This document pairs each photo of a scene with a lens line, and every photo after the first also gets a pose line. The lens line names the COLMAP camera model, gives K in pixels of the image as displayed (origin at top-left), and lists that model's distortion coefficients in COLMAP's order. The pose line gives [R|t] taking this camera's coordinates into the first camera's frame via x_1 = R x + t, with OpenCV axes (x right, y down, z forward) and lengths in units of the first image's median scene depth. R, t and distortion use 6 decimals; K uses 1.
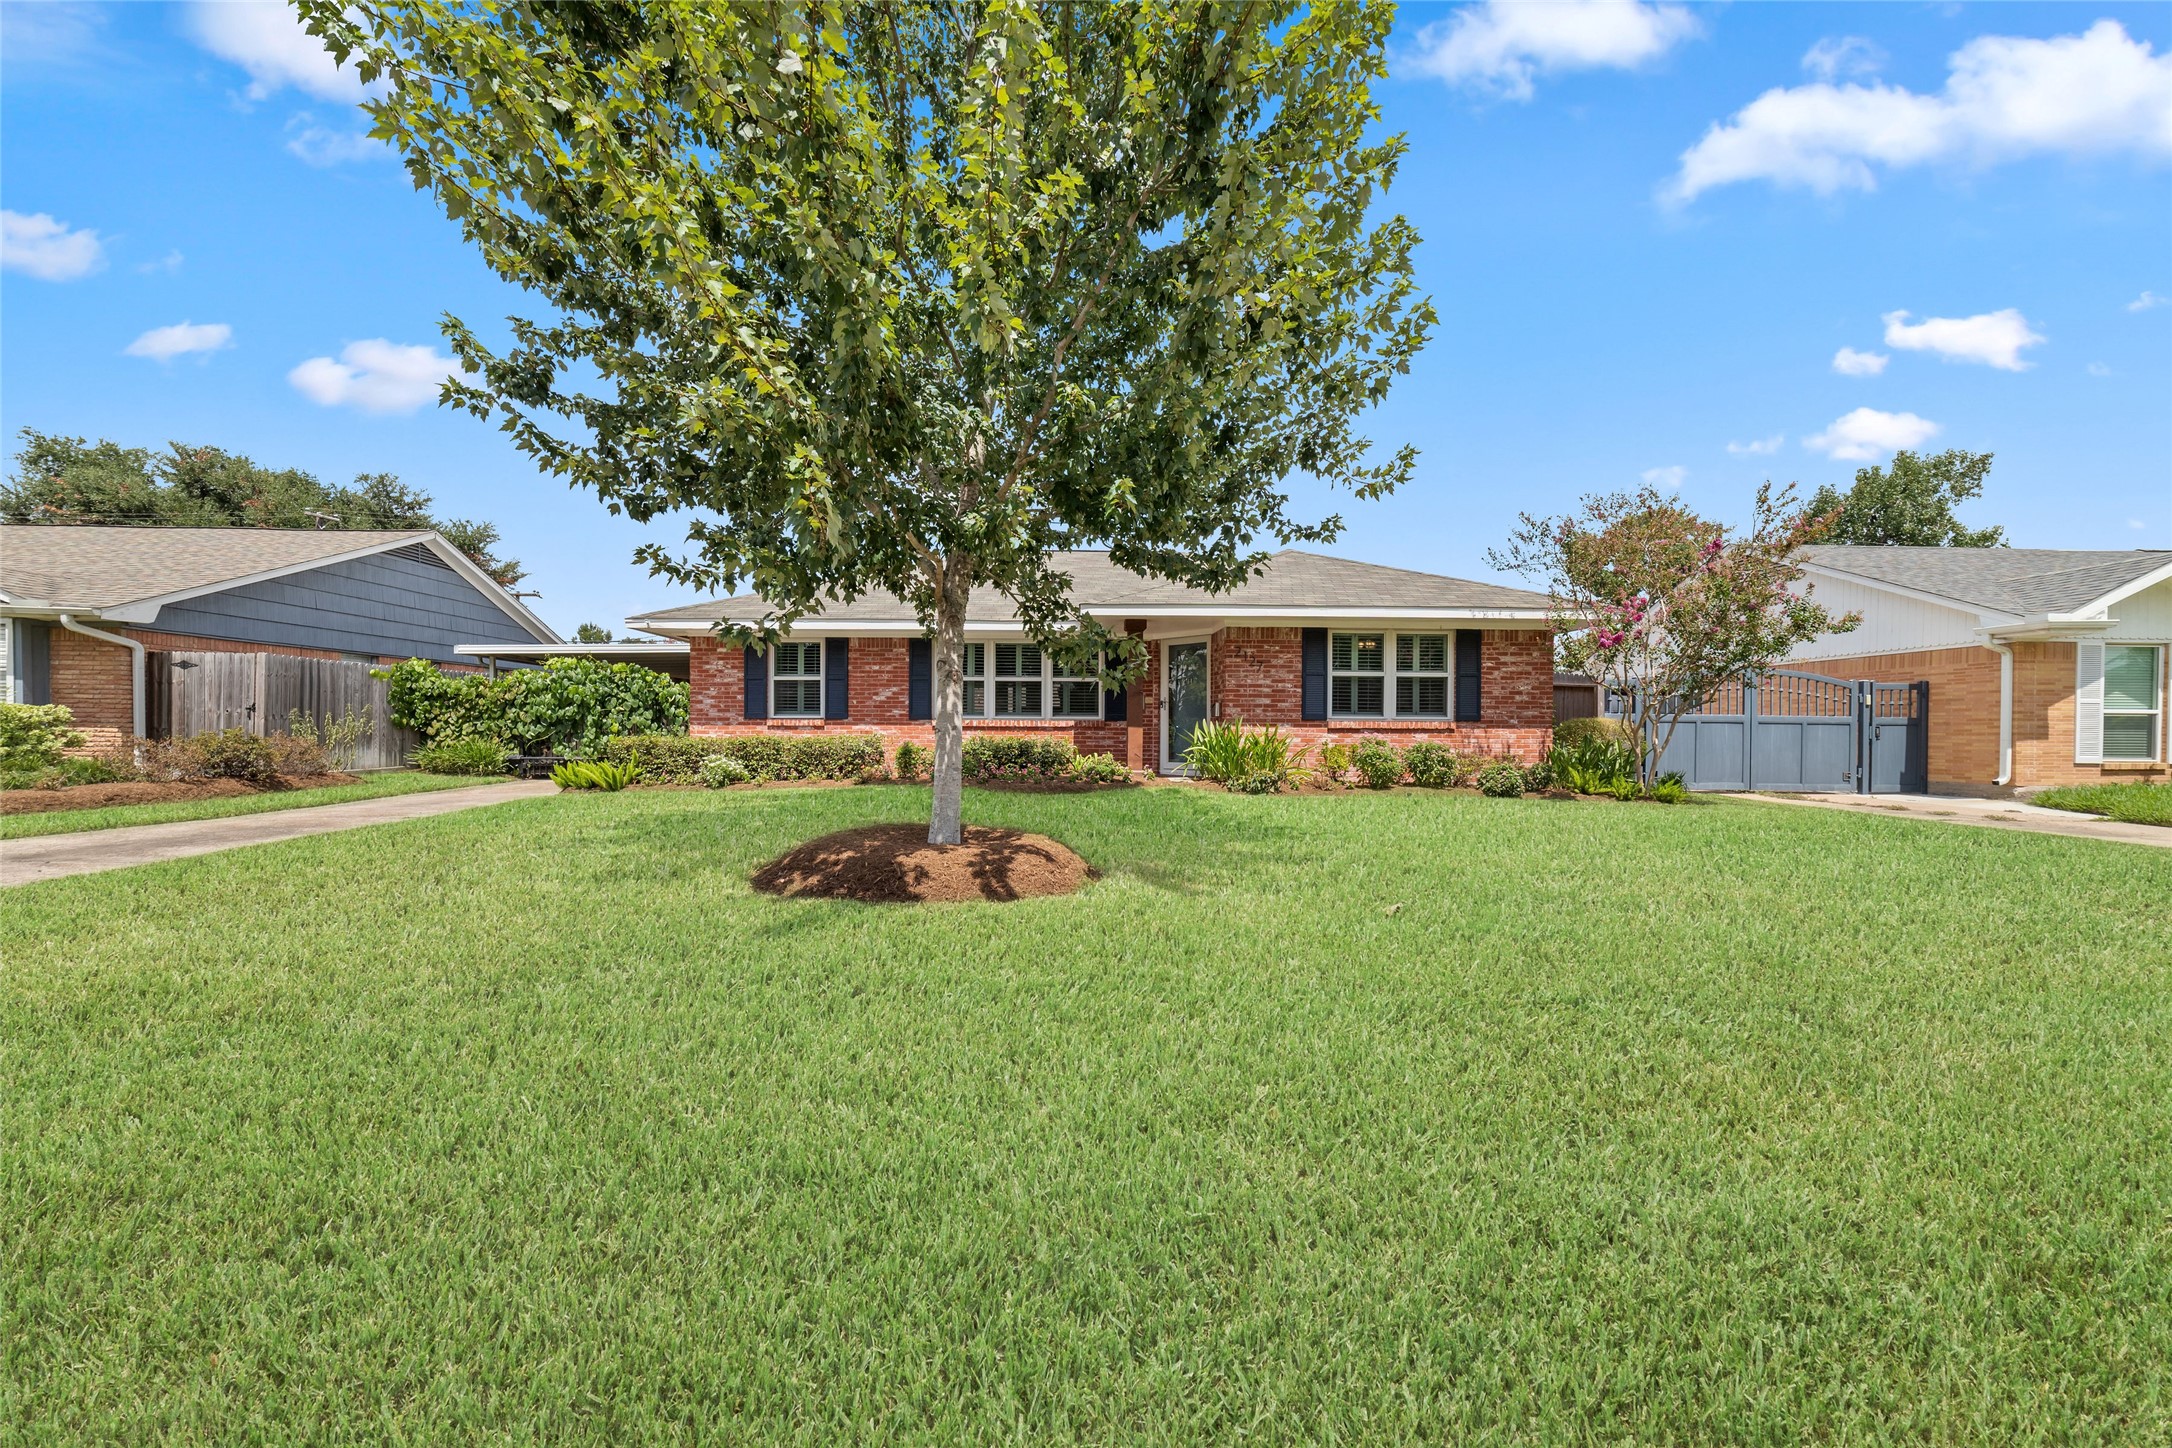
lens RADIAL K [[838.3, 0, 1074.9], [0, 838.3, 729.0], [0, 0, 1]] dist [-0.017664, 0.005138]
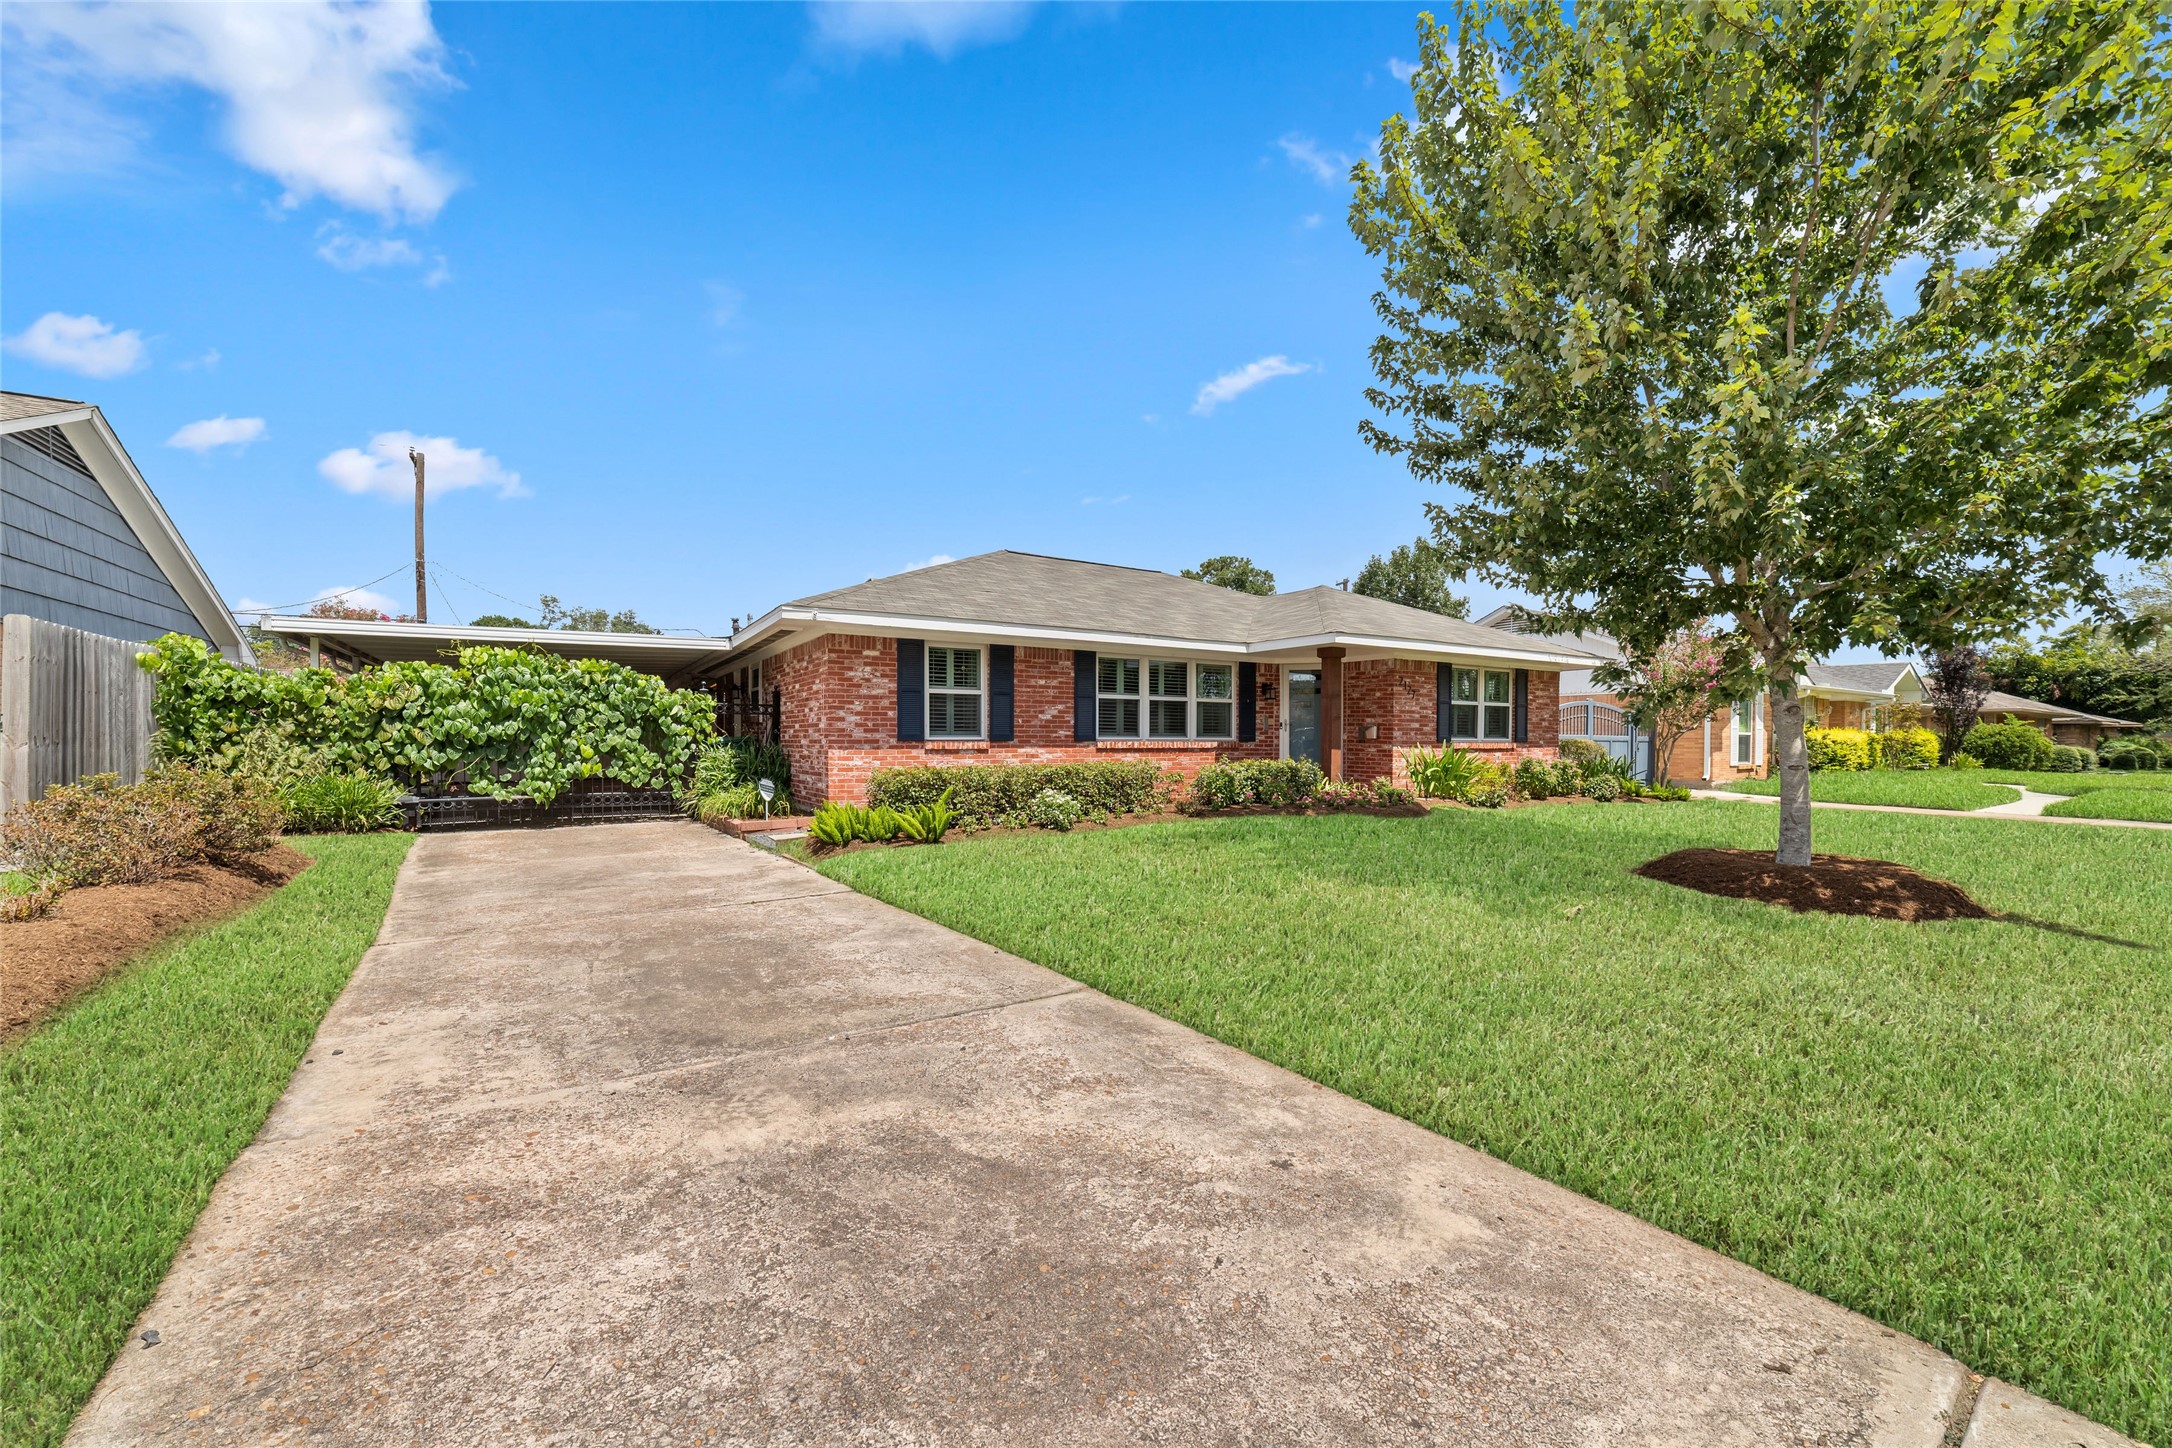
lens RADIAL K [[838.3, 0, 1094.9], [0, 838.3, 737.2], [0, 0, 1]] dist [-0.017664, 0.005138]
pose [[0.855964, -0.000869, 0.517035, -0.649500], [0.002003, 0.999997, -0.001637, -0.014298], [-0.517032, 0.002437, 0.855963, 0.224148]]
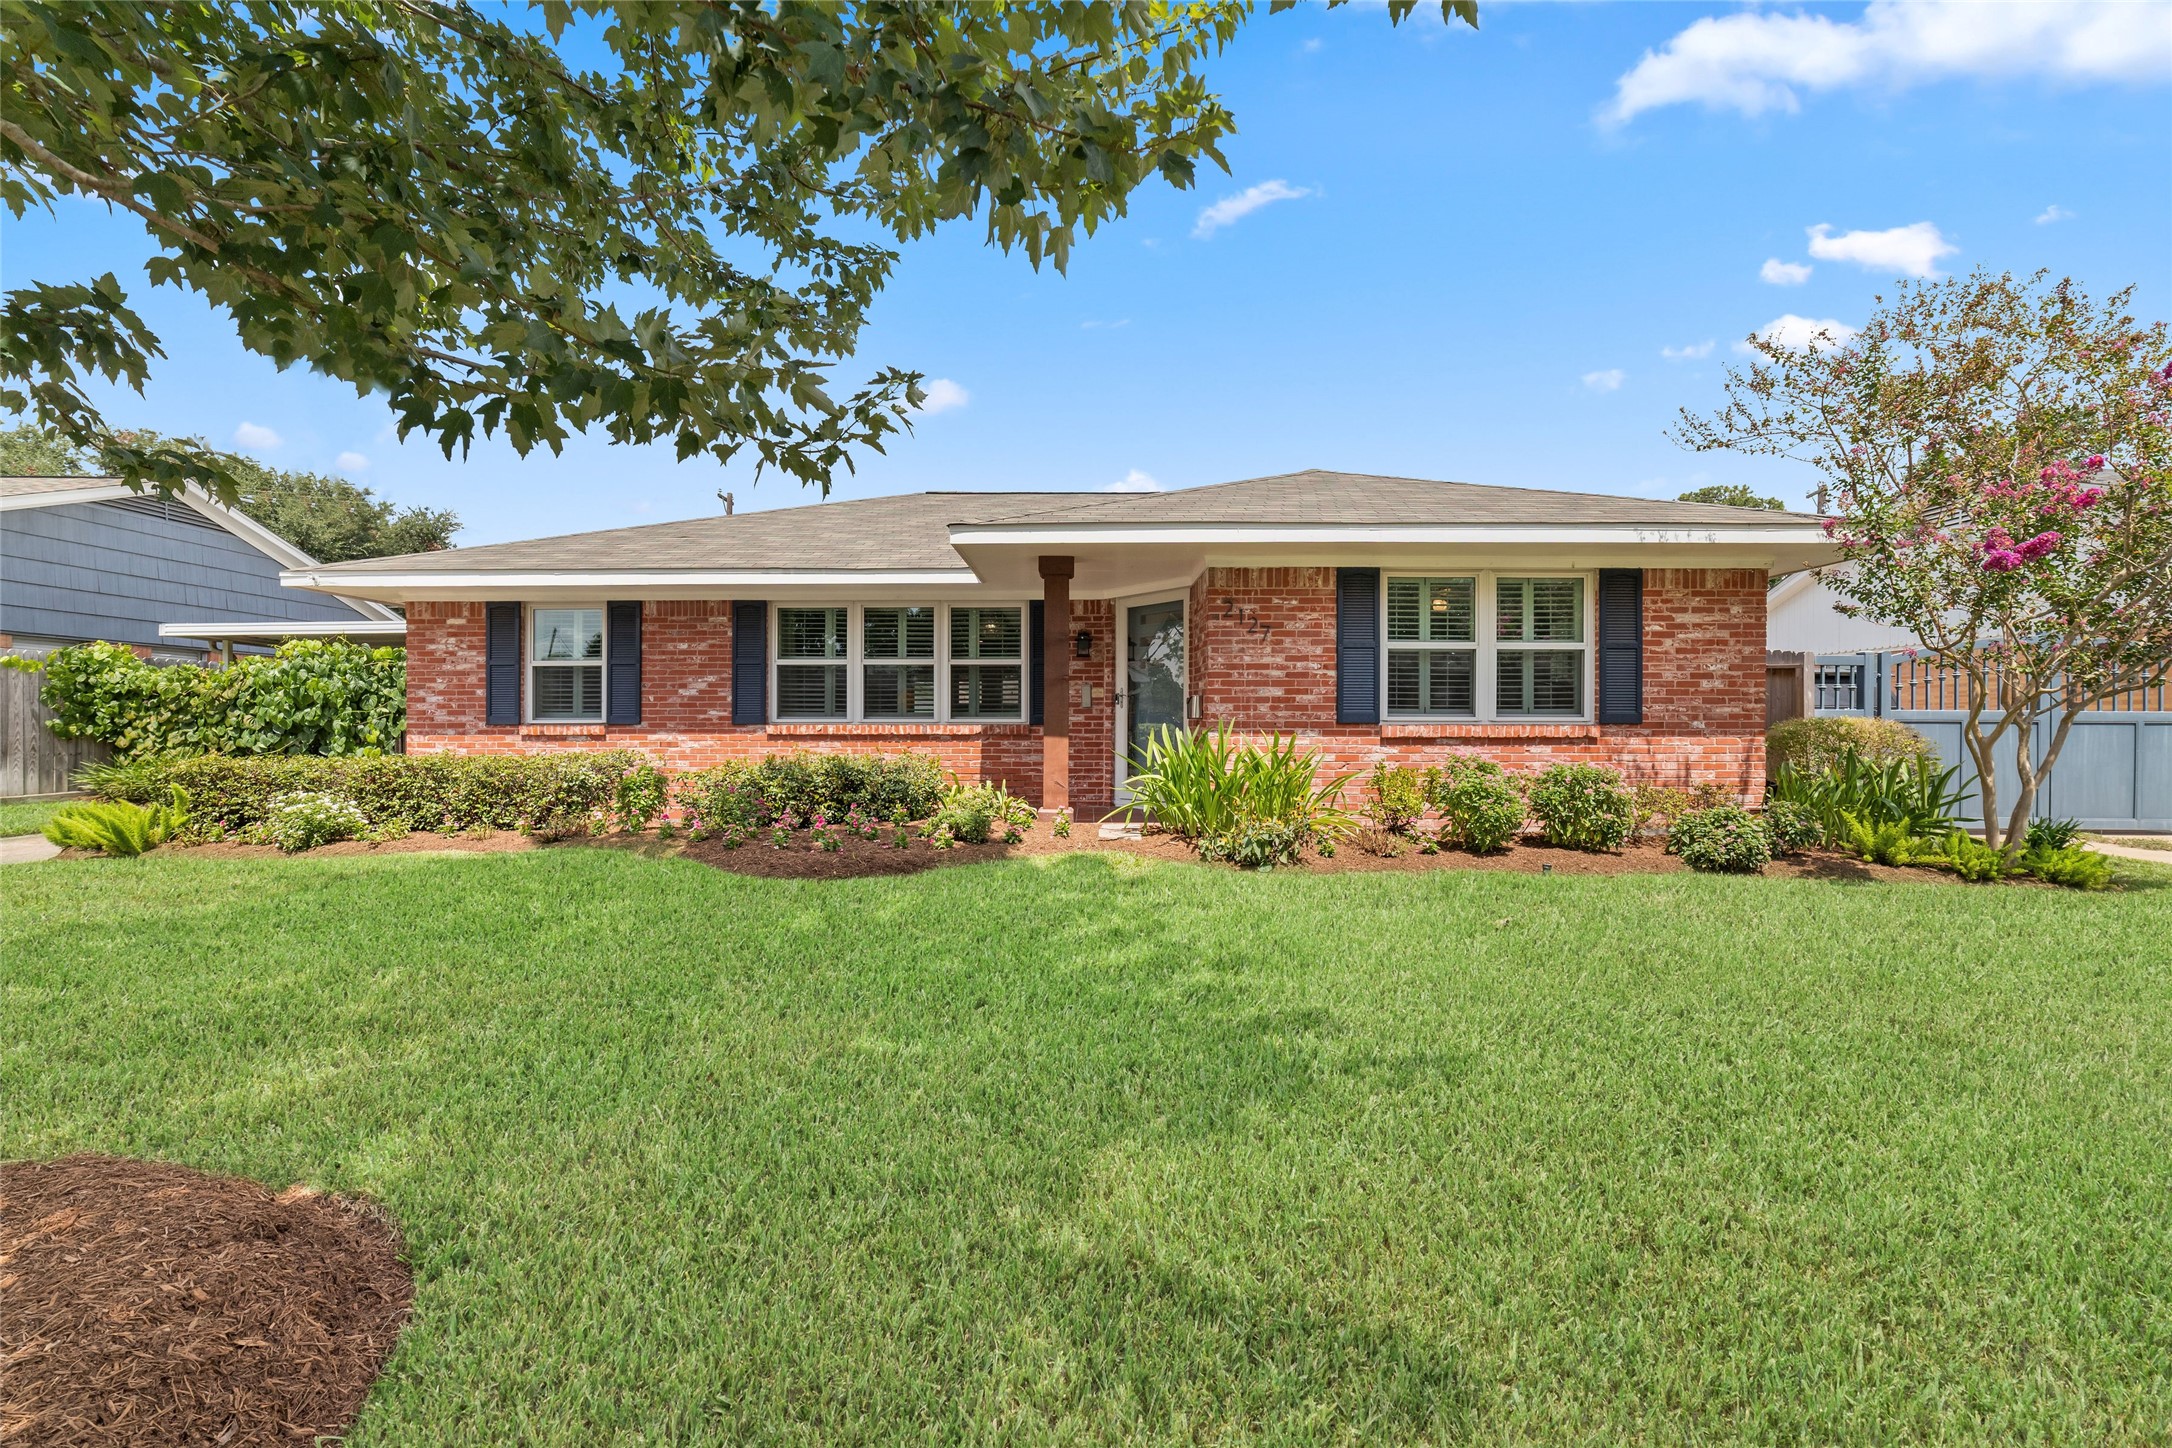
lens RADIAL K [[838.3, 0, 1079.6], [0, 838.3, 719.9], [0, 0, 1]] dist [-0.017664, 0.005138]
pose [[0.999640, -0.005297, -0.026303, 0.092083], [0.005097, 0.999958, -0.007637, -0.008818], [0.026342, 0.007500, 0.999625, 0.355363]]
